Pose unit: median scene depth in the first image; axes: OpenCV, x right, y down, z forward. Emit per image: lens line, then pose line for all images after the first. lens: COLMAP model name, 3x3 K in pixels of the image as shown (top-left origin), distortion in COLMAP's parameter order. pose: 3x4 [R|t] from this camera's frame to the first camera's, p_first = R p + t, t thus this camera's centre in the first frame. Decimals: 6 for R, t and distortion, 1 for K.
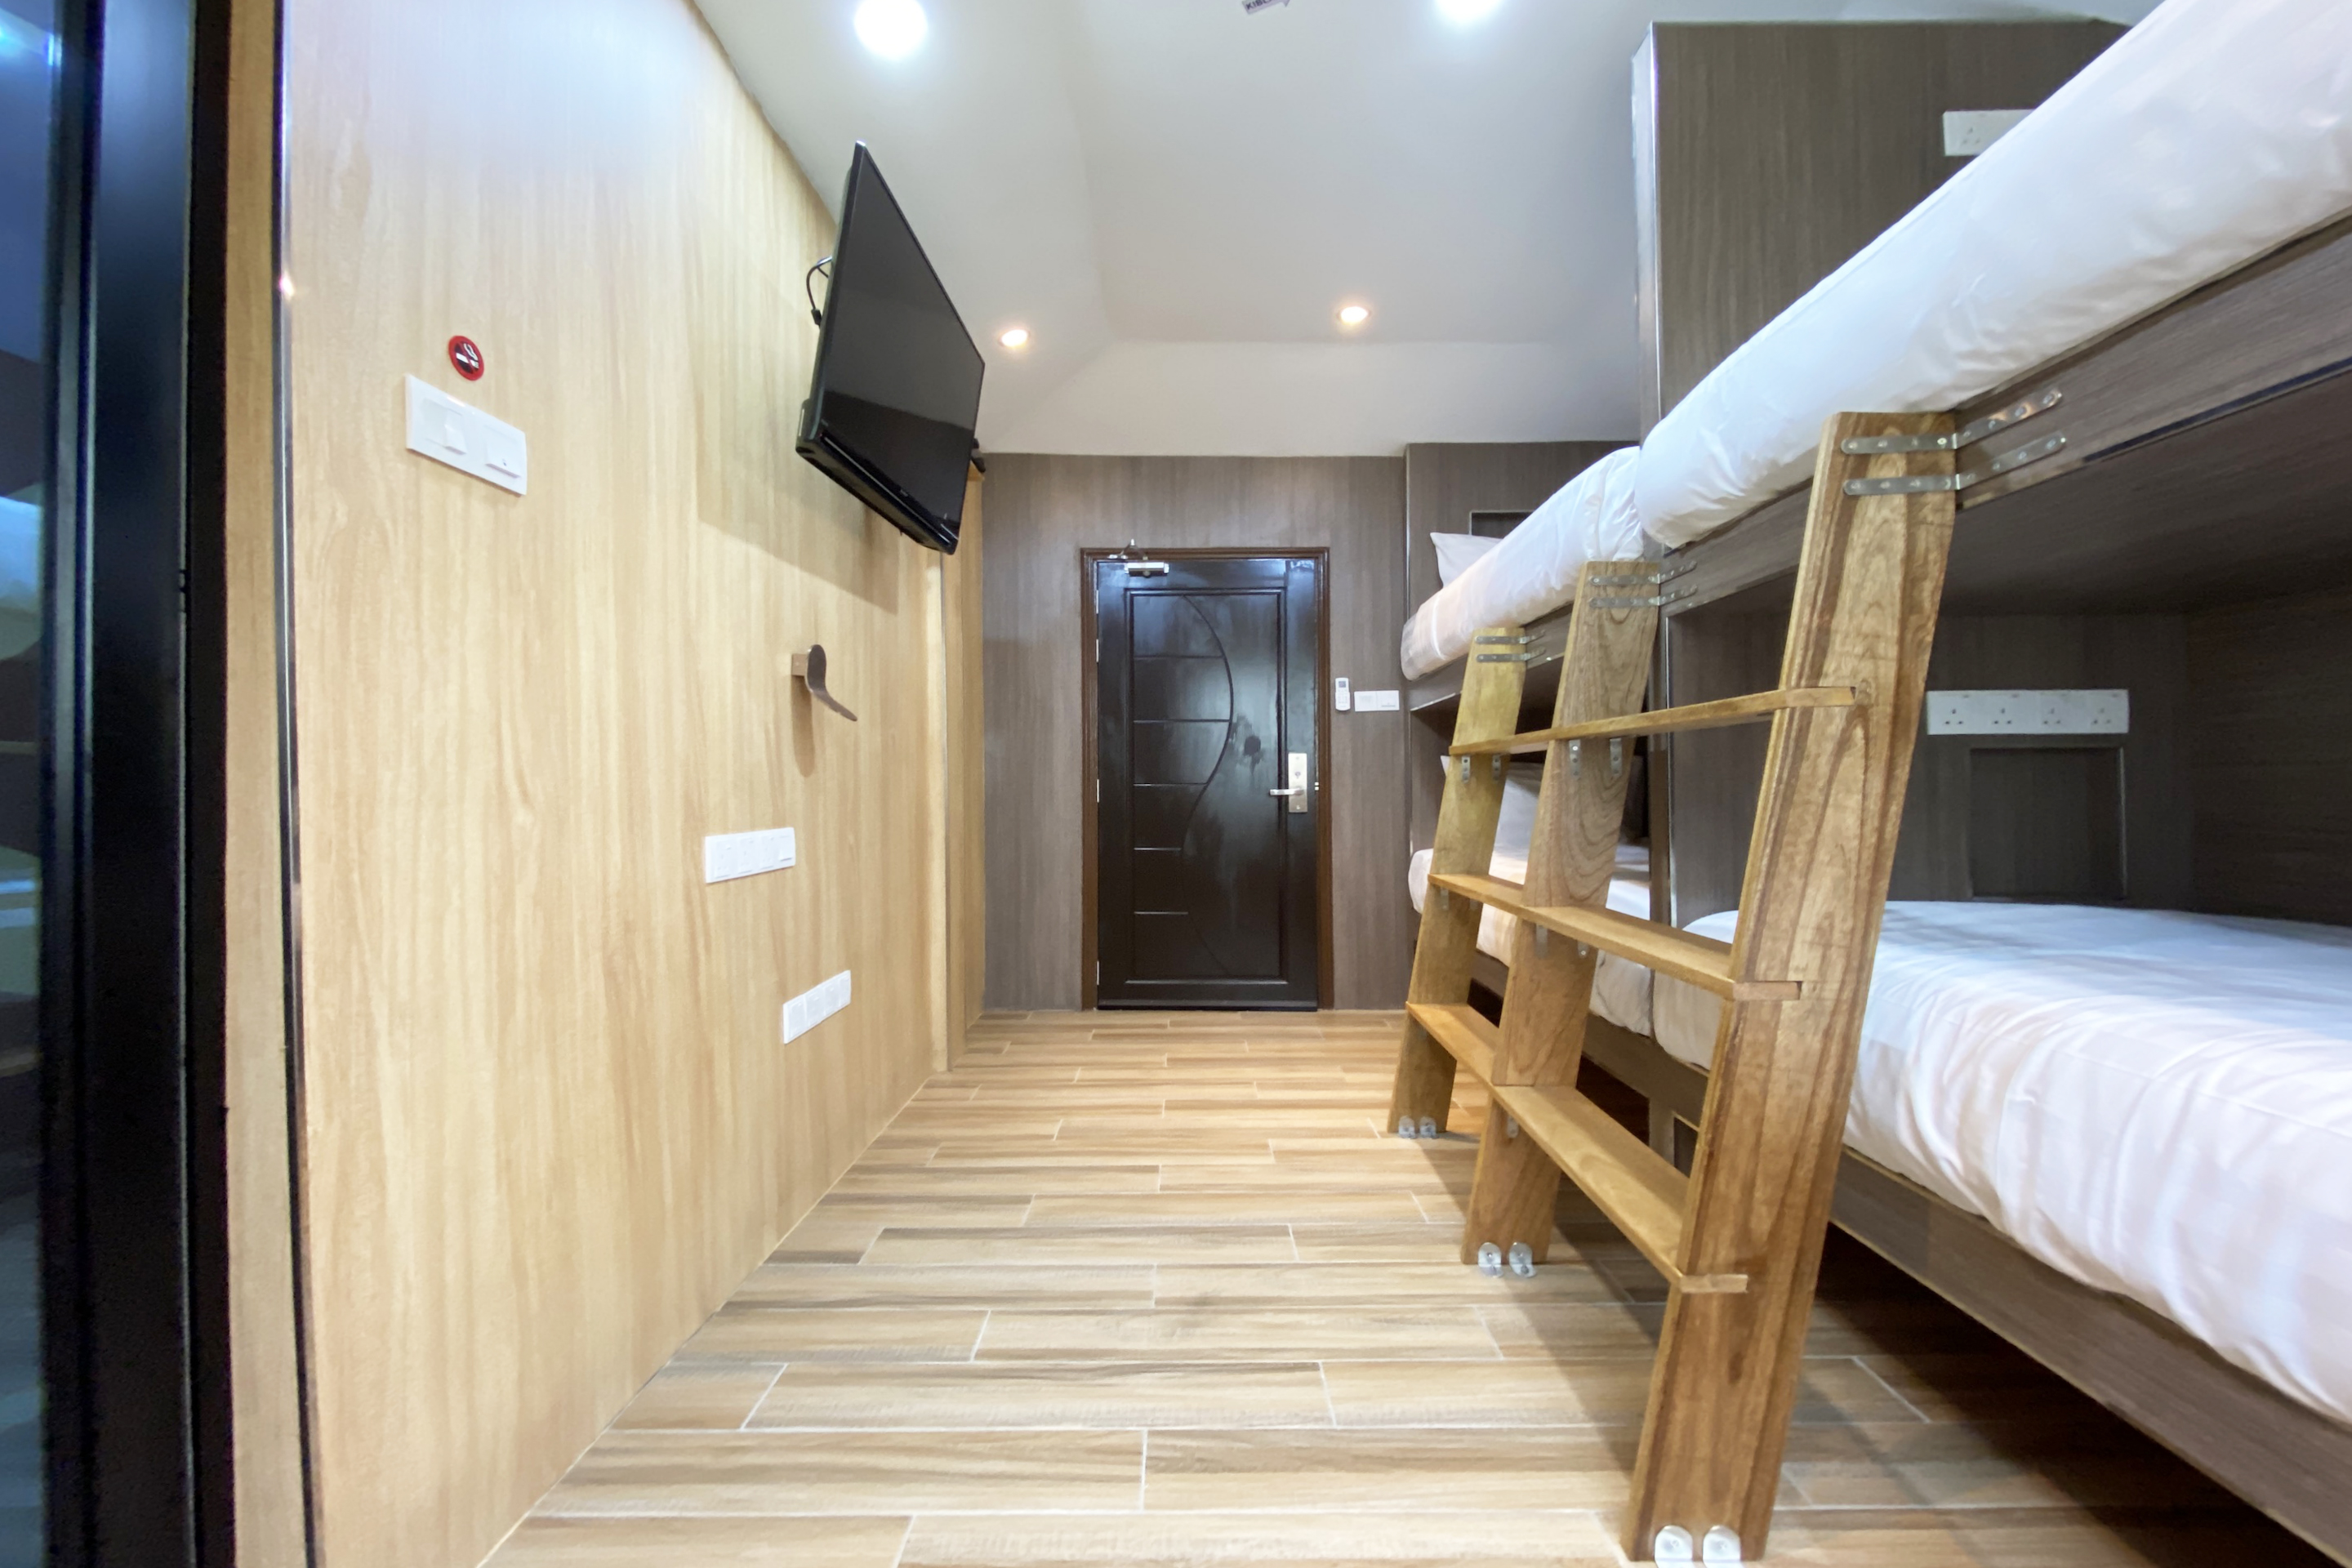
lens RADIAL K [[966.6, 0, 1186.9], [0, 966.6, 782.8], [0, 0, 1]] dist [-0.015953, -0.000073]
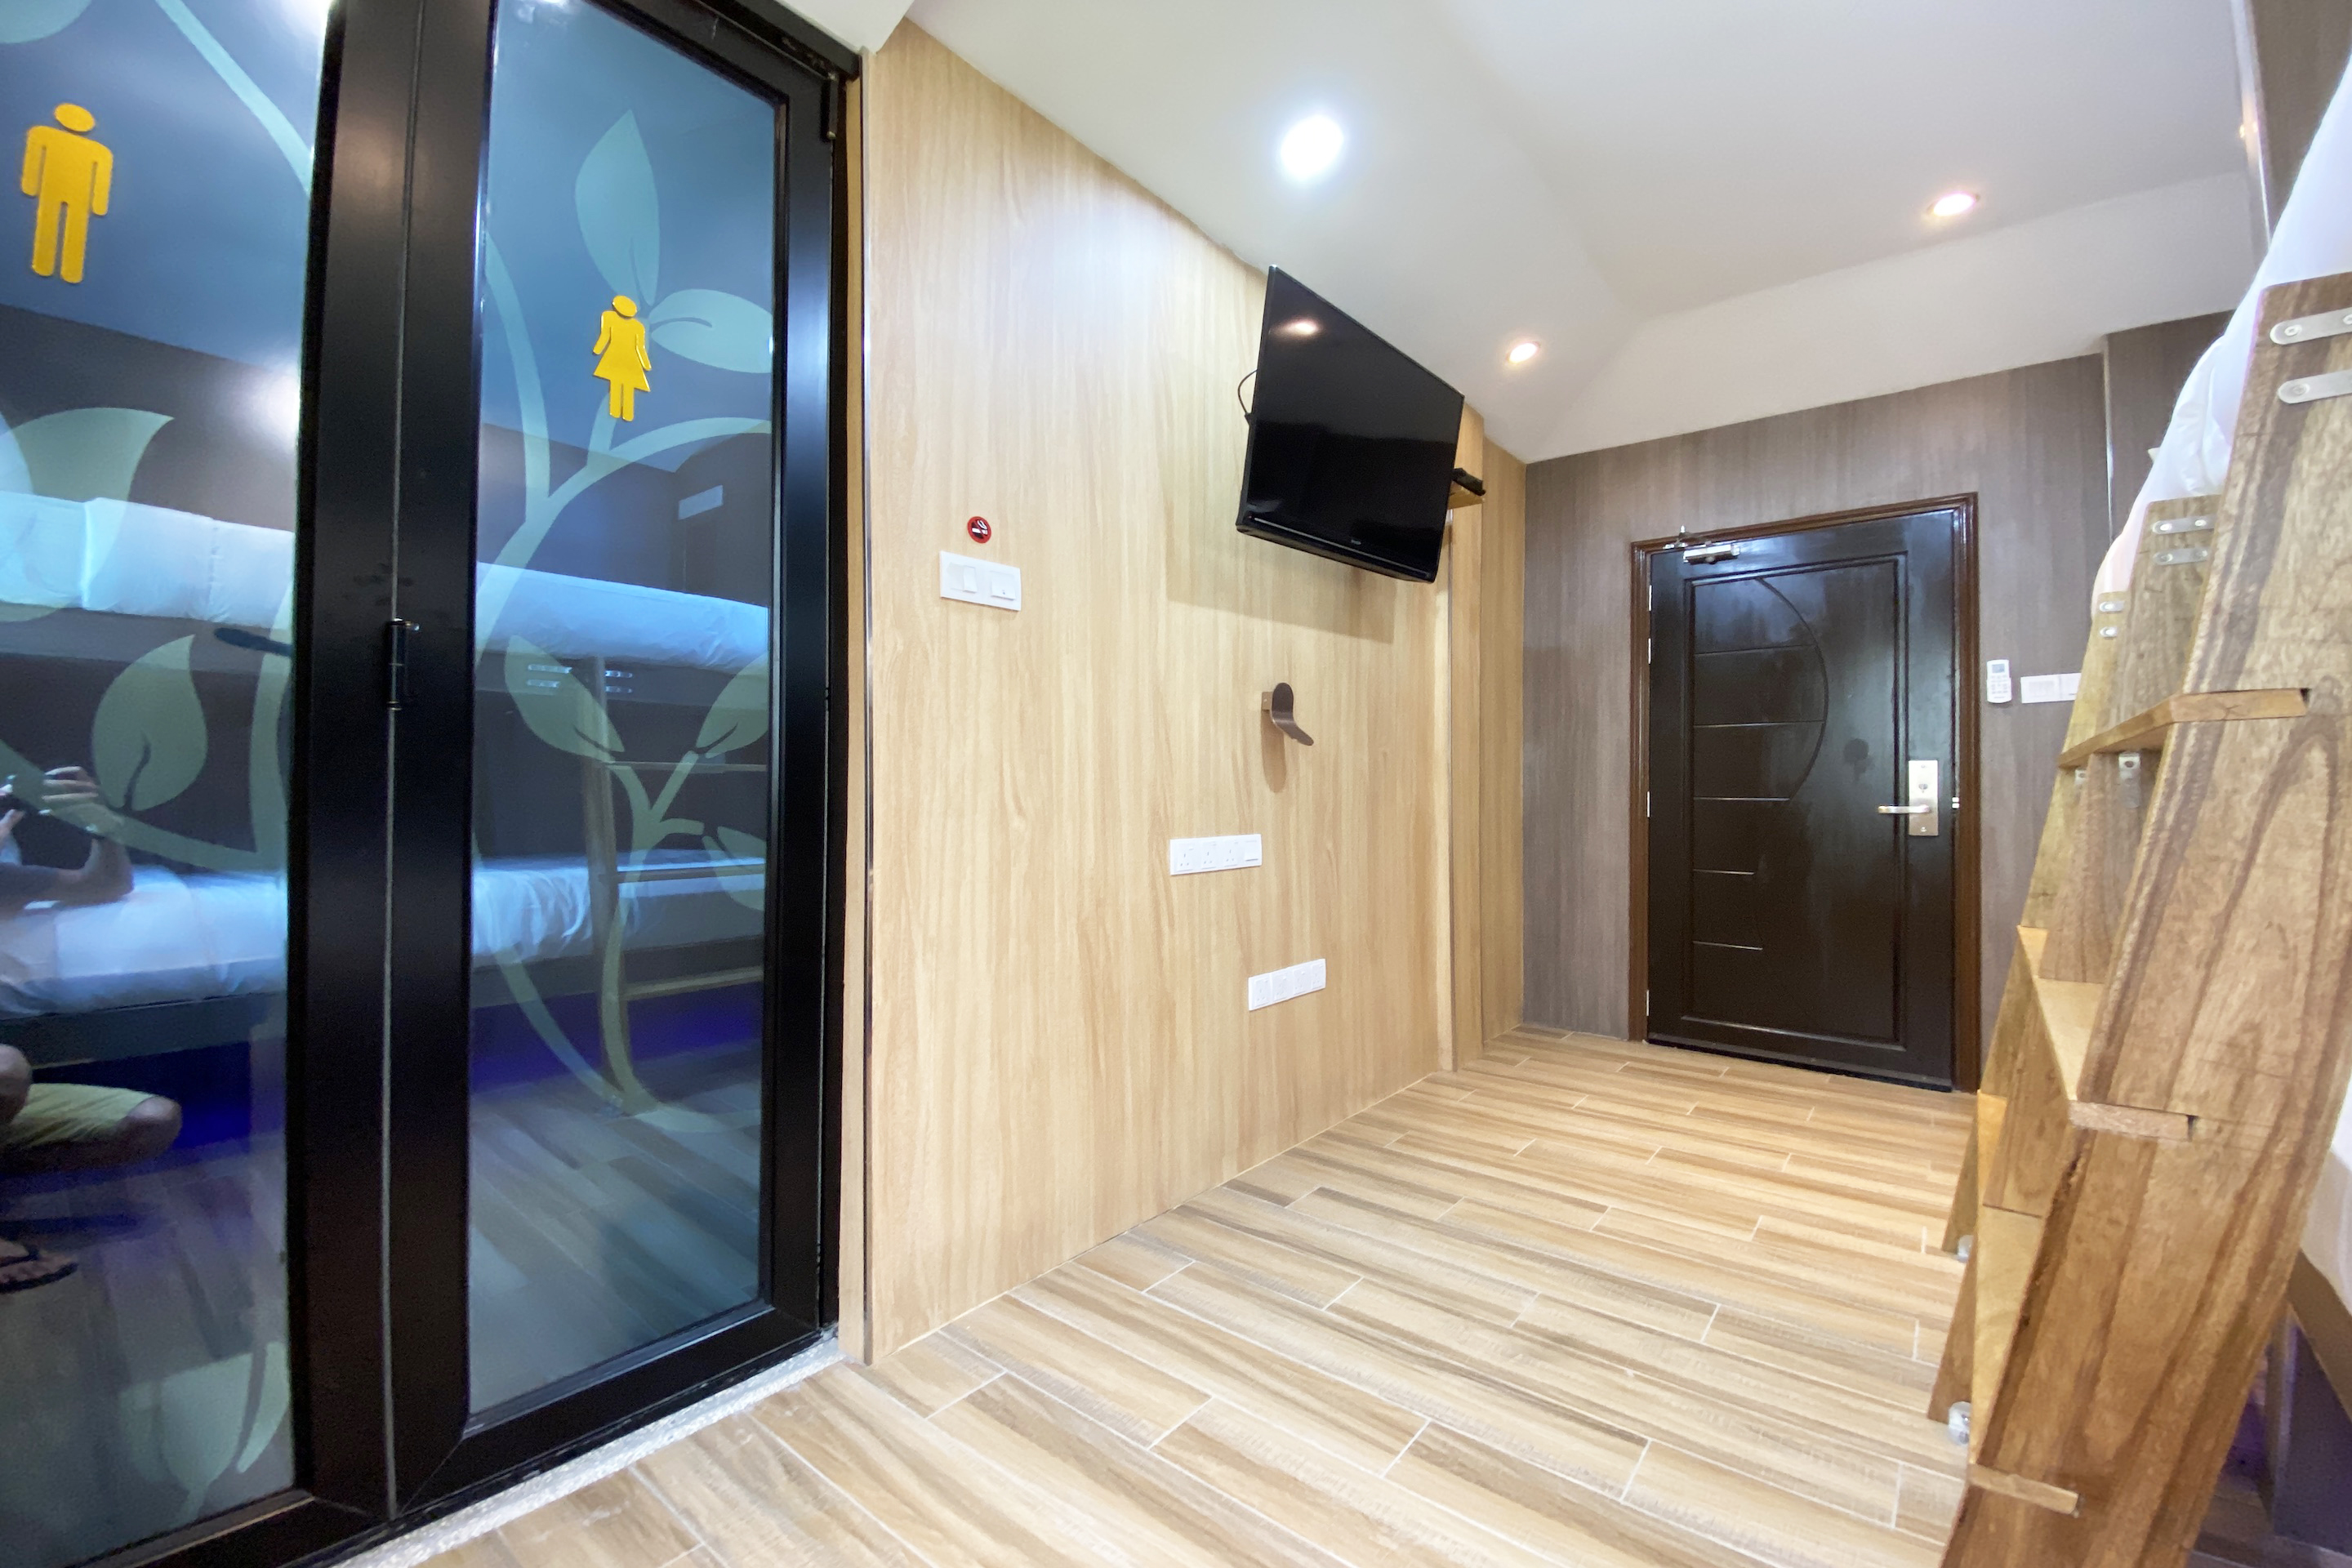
lens RADIAL K [[966.9, 0, 1180.9], [0, 966.9, 777.8], [0, 0, 1]] dist [0.028496, -0.028080]
pose [[0.769651, -0.000921, -0.638464, 0.370335], [-0.003898, 0.999974, -0.006142, -0.022300], [0.638453, 0.007216, 0.769627, -0.005376]]
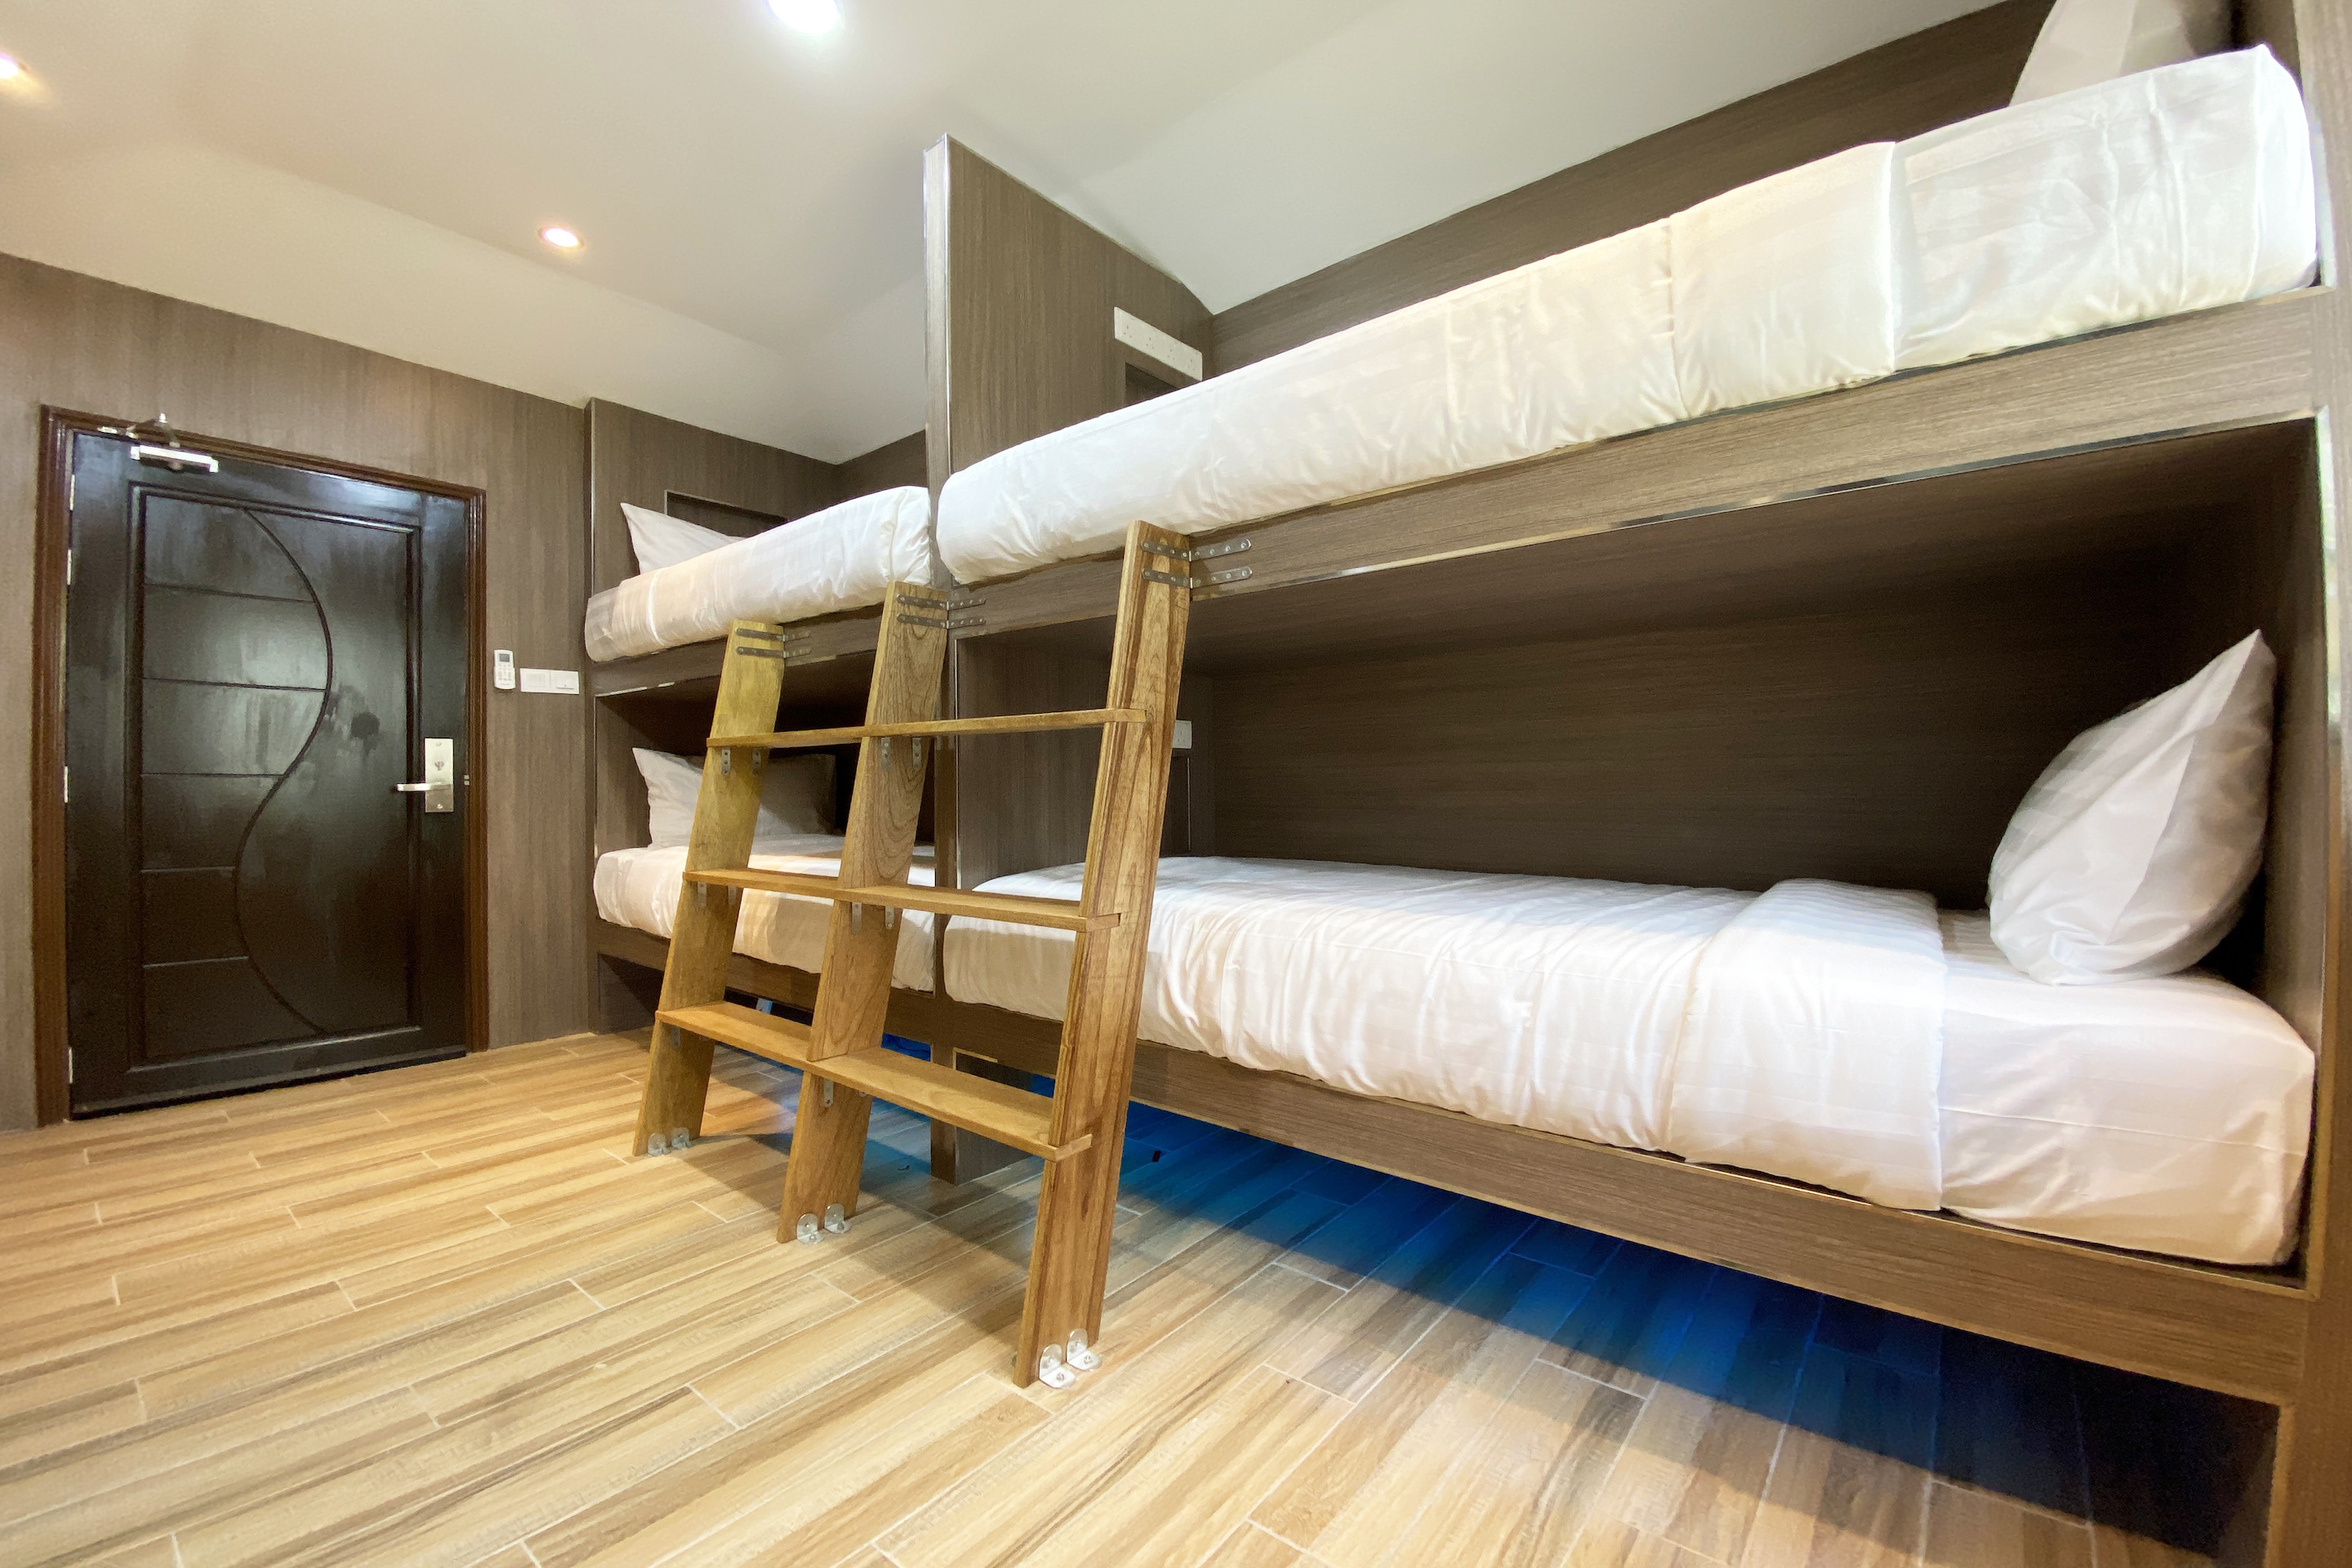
lens RADIAL K [[940.0, 0, 1217.4], [0, 940.0, 782.6], [0, 0, 1]] dist [0.026462, -0.024786]
pose [[0.606608, 0.008385, 0.794957, -0.277599], [-0.006717, 0.999963, -0.005421, 0.013598], [-0.794972, -0.002051, 0.606642, 0.025367]]
